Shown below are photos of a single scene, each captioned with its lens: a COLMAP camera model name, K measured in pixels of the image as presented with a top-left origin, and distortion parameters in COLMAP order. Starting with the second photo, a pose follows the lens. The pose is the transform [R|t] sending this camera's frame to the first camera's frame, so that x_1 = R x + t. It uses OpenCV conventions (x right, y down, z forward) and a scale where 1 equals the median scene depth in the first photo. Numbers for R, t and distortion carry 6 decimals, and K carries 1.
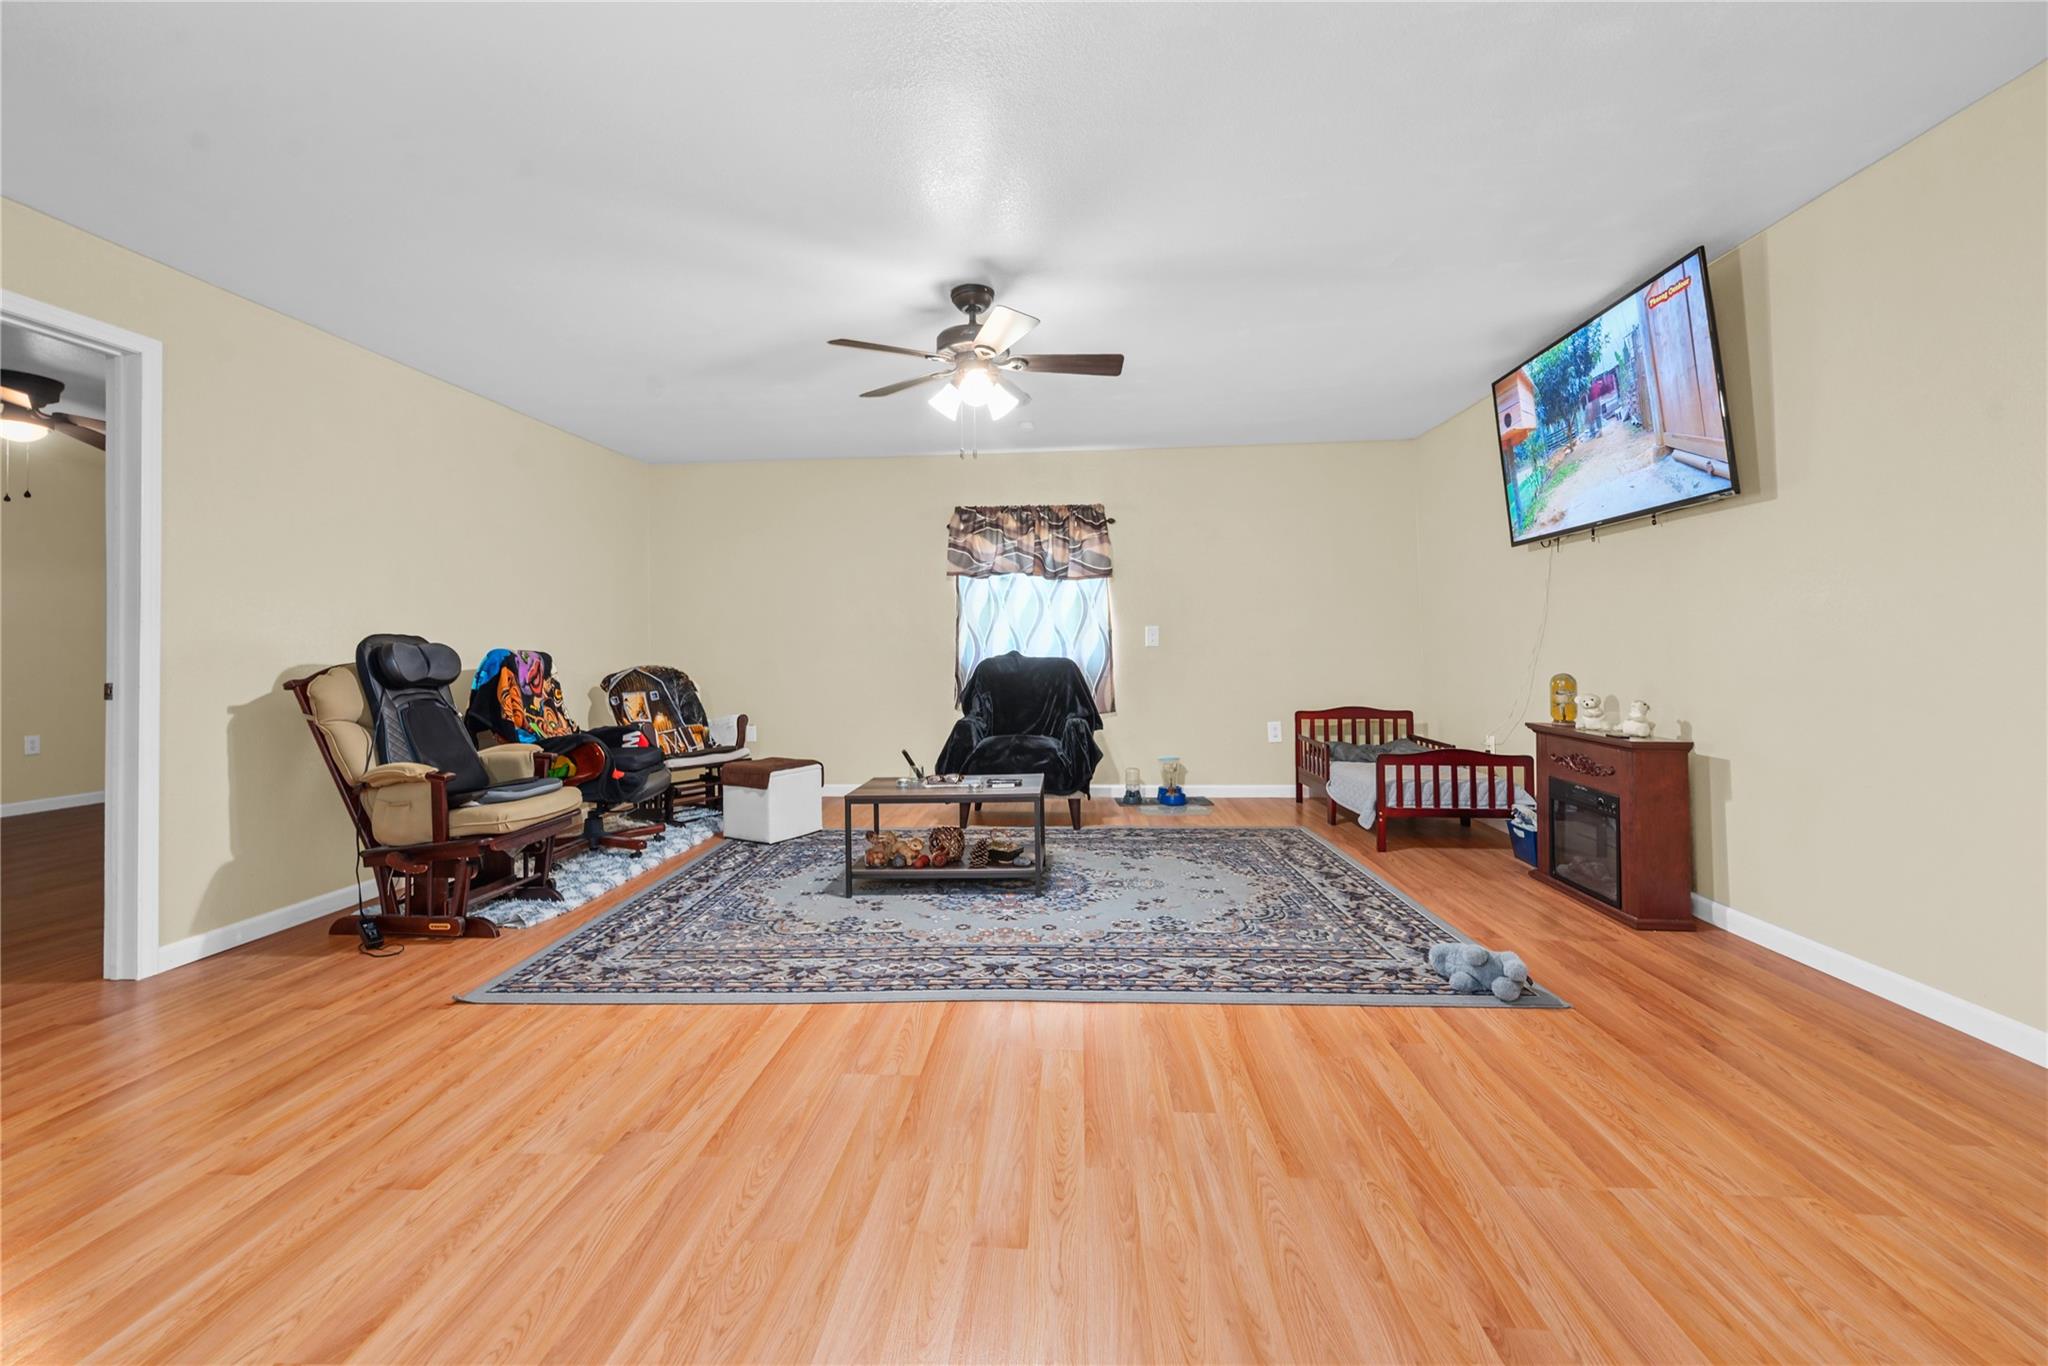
lens RADIAL K [[823.4, 0, 982.7], [0, 823.4, 641.3], [0, 0, 1]] dist [-0.027605, 0.000031]
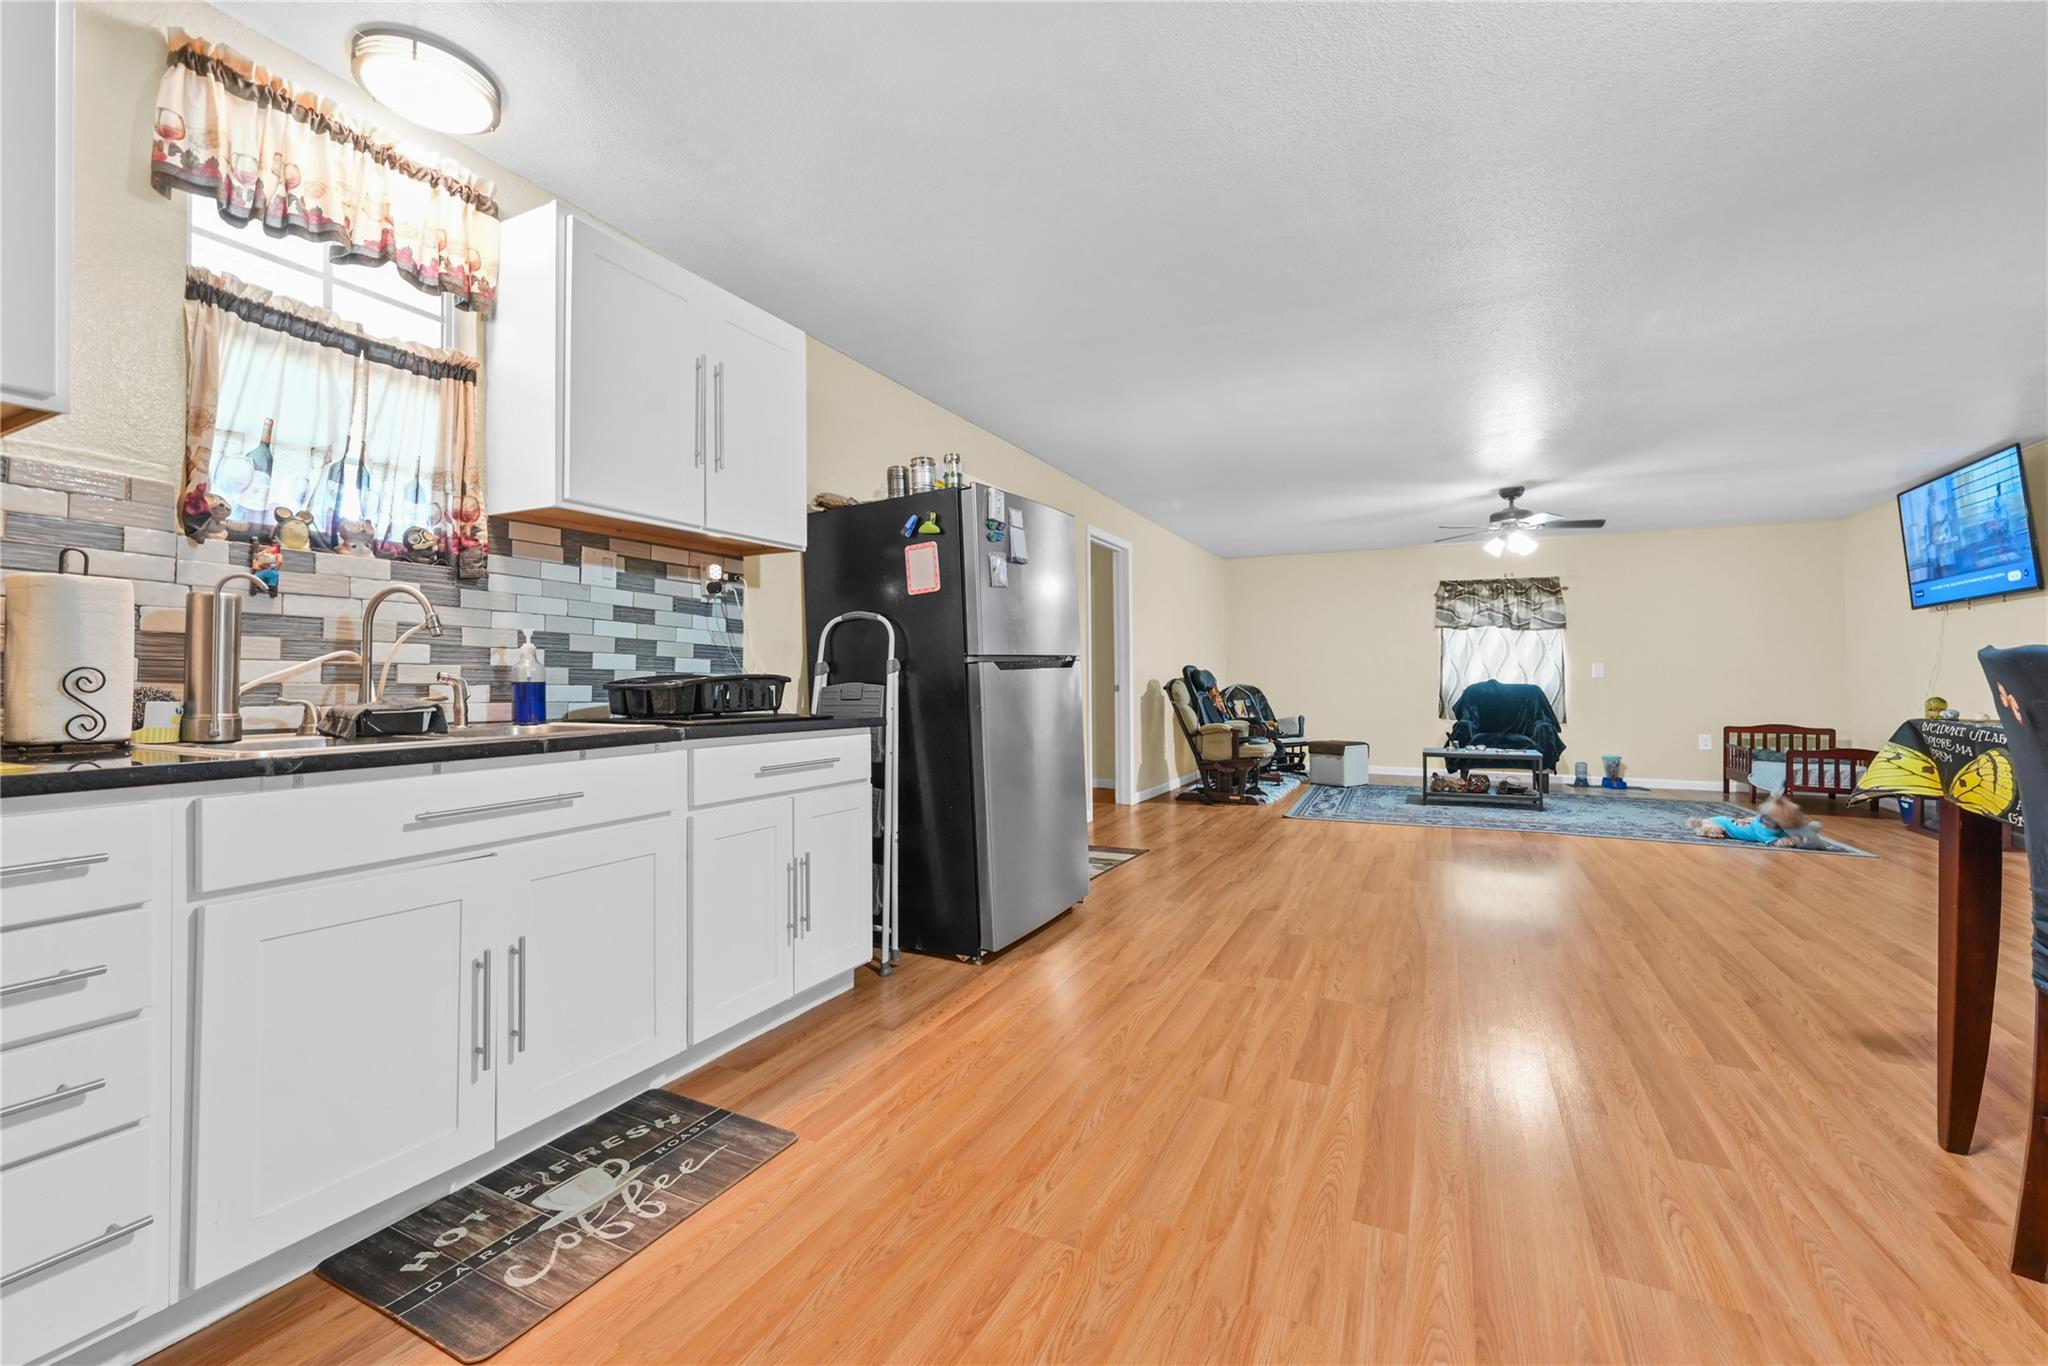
lens RADIAL K [[834.7, 0, 1016.5], [0, 834.7, 673.1], [0, 0, 1]] dist [-0.001333, 0.000016]
pose [[0.935741, 0.011873, -0.352489, -0.245189], [-0.012146, 0.999925, 0.001438, 0.009392], [0.352480, 0.002935, 0.935815, -0.753954]]
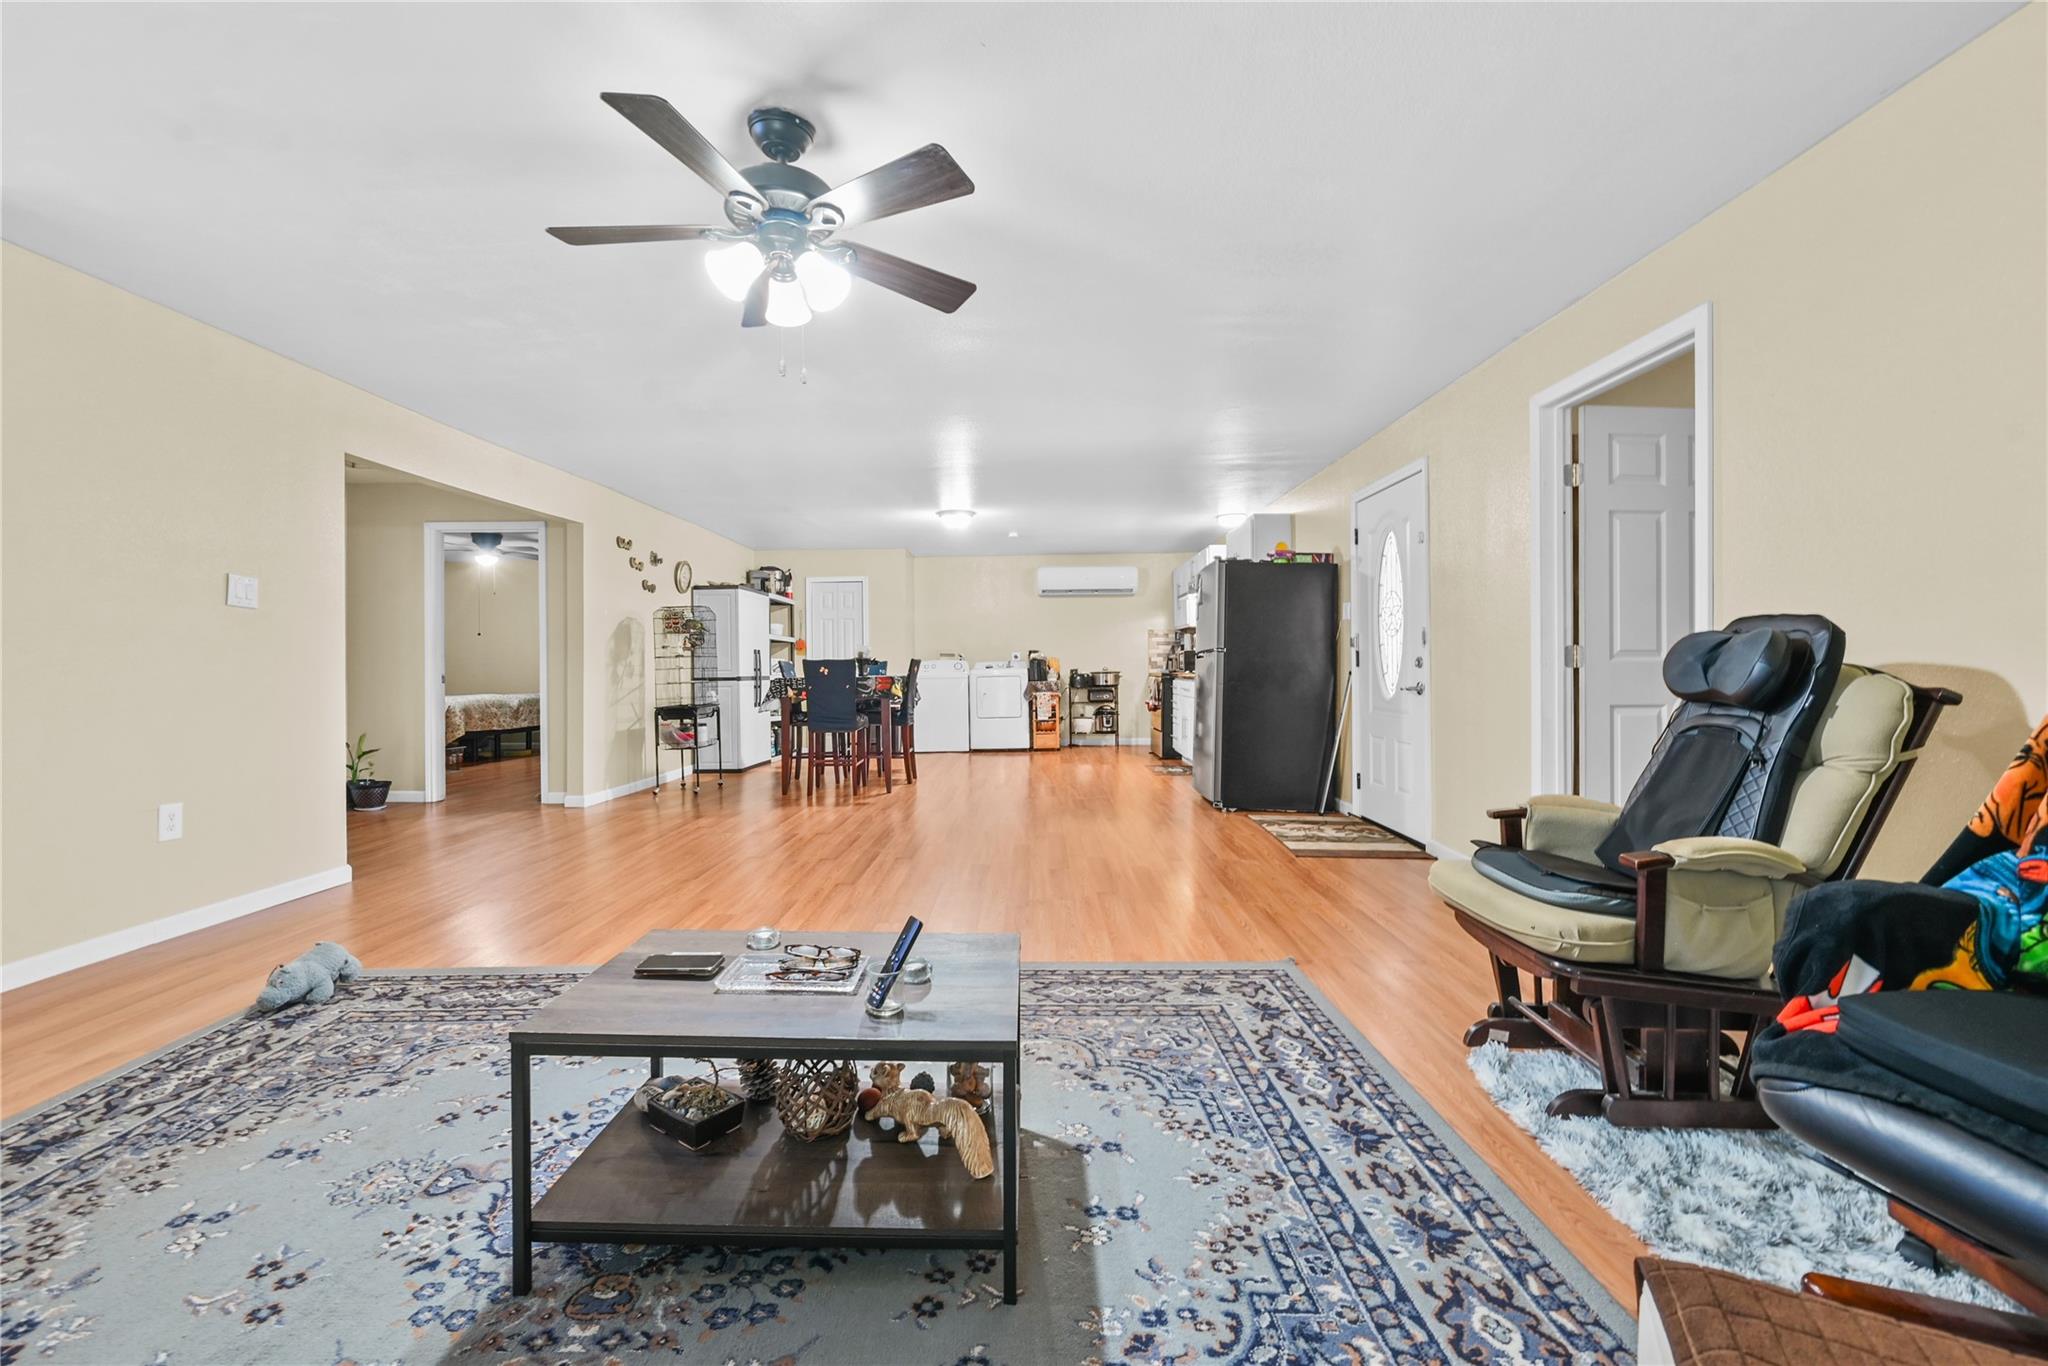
lens RADIAL K [[841.3, 0, 1012.9], [0, 841.3, 661.1], [0, 0, 1]] dist [-0.001765, 0.000141]
pose [[-0.995856, 0.019980, -0.088718, -0.076890], [0.020501, 0.999777, -0.004968, 0.011768], [0.088599, -0.006767, -0.996044, 1.030252]]
